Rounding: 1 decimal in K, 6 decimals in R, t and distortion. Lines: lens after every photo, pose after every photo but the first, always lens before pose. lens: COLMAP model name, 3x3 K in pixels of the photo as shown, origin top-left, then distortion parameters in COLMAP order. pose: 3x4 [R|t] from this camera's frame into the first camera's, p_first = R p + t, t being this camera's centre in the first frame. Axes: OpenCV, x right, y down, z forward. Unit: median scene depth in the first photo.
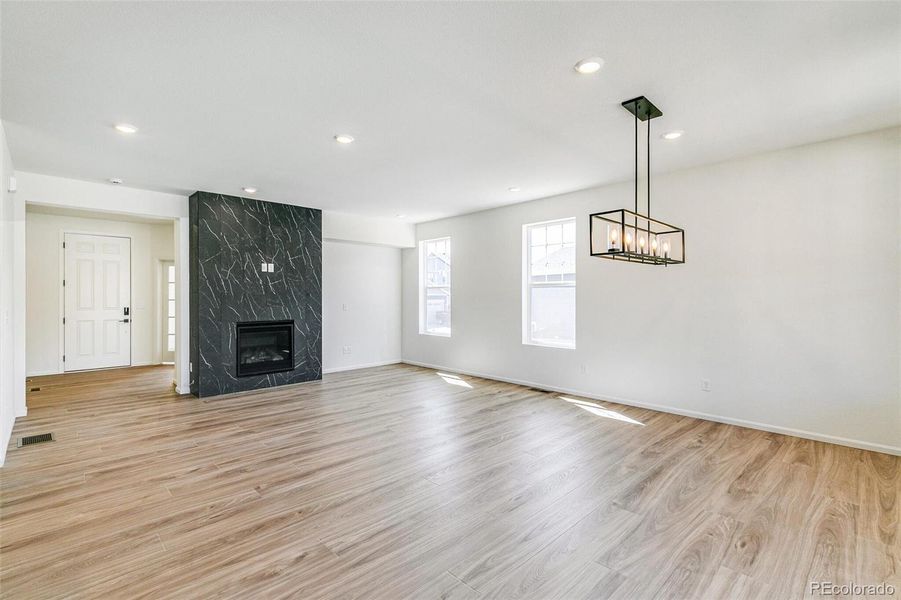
lens RADIAL K [[408.2, 0, 451.3], [0, 408.2, 297.0], [0, 0, 1]] dist [0.005345, -0.000625]
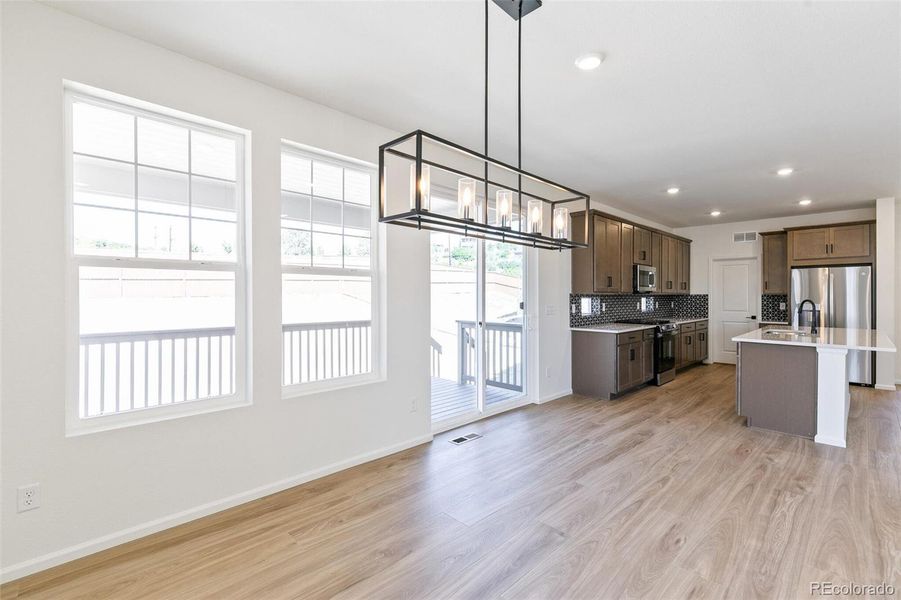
lens RADIAL K [[408.2, 0, 451.0], [0, 408.2, 294.9], [0, 0, 1]] dist [0.005345, -0.000625]
pose [[-0.999970, 0.002330, -0.007434, 0.273985], [0.002357, 0.999991, -0.003617, -0.000935], [0.007426, -0.003634, -0.999966, 0.800884]]
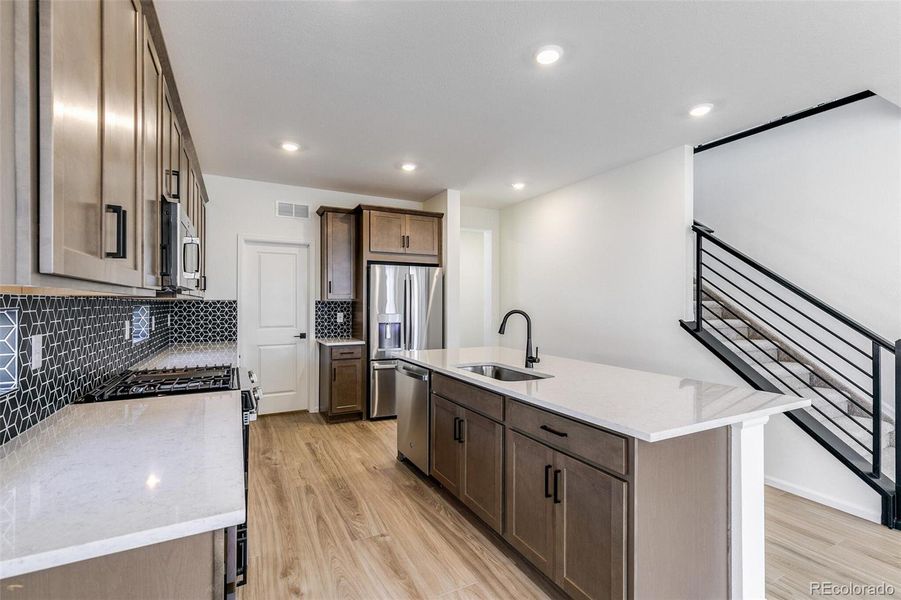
lens RADIAL K [[408.2, 0, 452.3], [0, 408.2, 302.1], [0, 0, 1]] dist [0.005345, -0.000625]
pose [[-0.283940, 0.000127, -0.958842, 0.045629], [-0.000278, 1.000000, 0.000215, -0.002364], [0.958842, 0.000328, -0.283940, 0.086758]]
